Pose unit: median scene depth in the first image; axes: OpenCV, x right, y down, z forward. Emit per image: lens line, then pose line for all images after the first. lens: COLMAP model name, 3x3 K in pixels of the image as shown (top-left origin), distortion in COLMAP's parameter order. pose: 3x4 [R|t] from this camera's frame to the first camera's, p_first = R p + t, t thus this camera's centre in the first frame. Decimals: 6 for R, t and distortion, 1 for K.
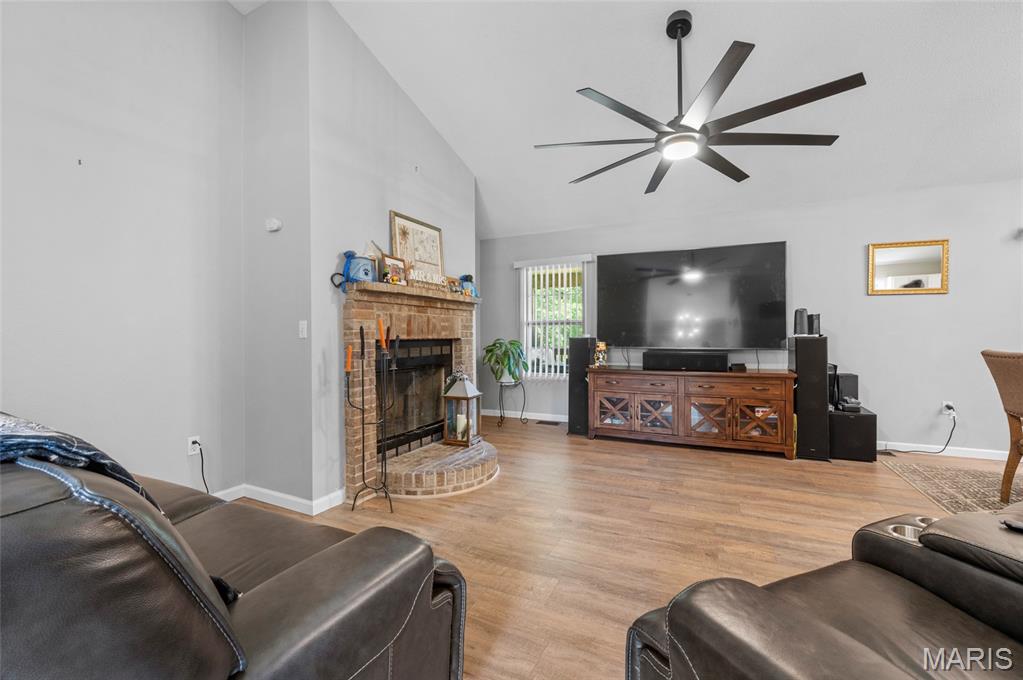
lens RADIAL K [[433.5, 0, 514.8], [0, 433.5, 336.3], [0, 0, 1]] dist [-0.002717, -0.000359]
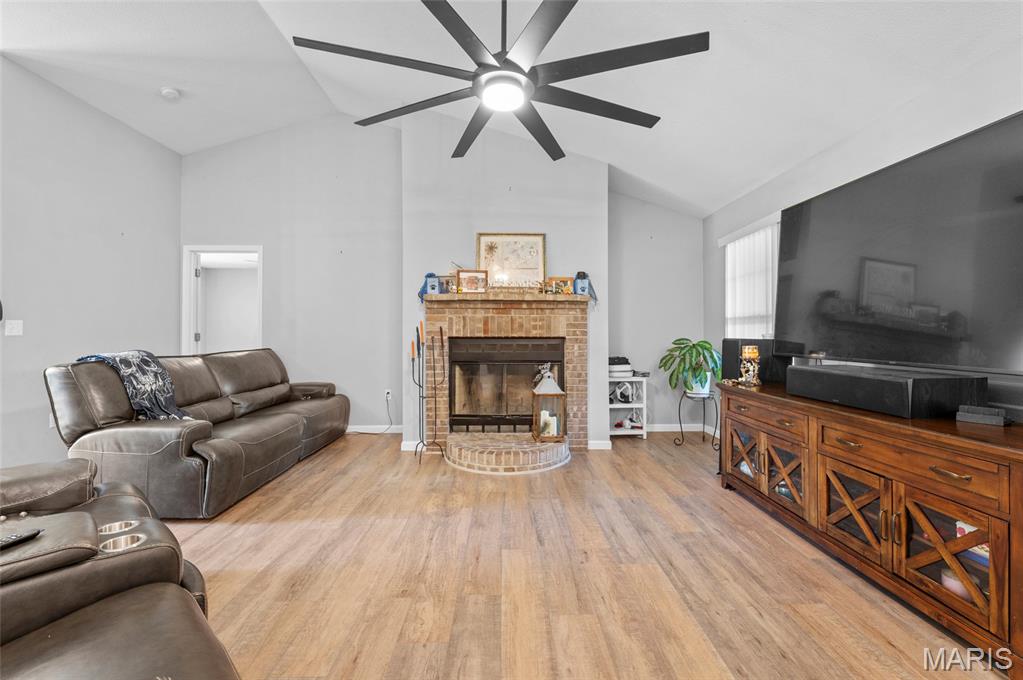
lens RADIAL K [[433.5, 0, 512.7], [0, 433.5, 335.6], [0, 0, 1]] dist [-0.002717, -0.000359]
pose [[0.437639, 0.010220, -0.899093, 0.847777], [-0.008282, 0.999939, 0.007335, -0.006062], [0.899113, 0.004236, 0.437697, 0.530673]]
